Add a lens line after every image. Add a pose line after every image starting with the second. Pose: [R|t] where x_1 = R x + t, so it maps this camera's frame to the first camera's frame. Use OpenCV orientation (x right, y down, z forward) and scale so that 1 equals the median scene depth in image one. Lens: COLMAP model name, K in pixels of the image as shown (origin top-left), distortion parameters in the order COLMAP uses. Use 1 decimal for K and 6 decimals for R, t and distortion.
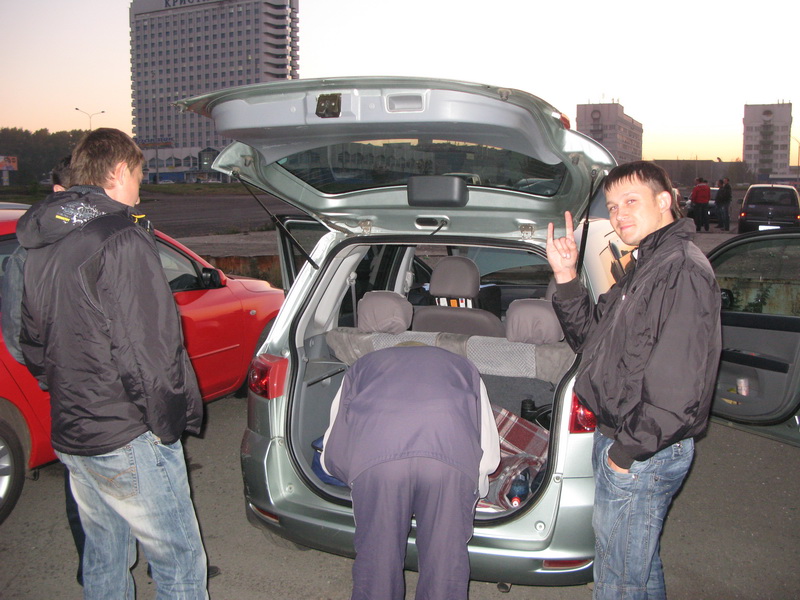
lens RADIAL K [[866.5, 0, 396.4], [0, 866.5, 296.6], [0, 0, 1]] dist [-0.173628, 0.249180]
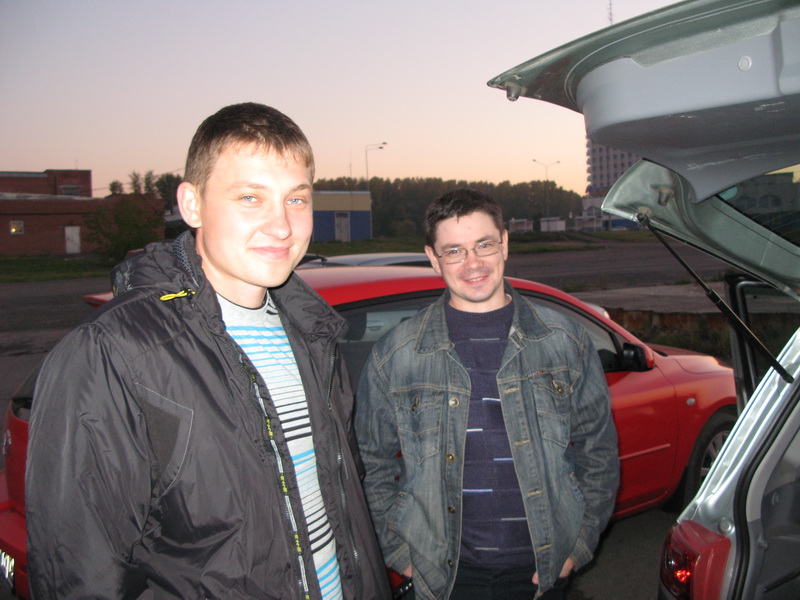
lens RADIAL K [[866.5, 0, 396.4], [0, 866.5, 296.6], [0, 0, 1]] dist [-0.173628, 0.249180]
pose [[0.870180, 0.014190, -0.492530, -0.045157], [-0.040928, 0.998212, -0.043552, -0.054314], [0.491032, 0.058056, 0.869205, 0.390518]]
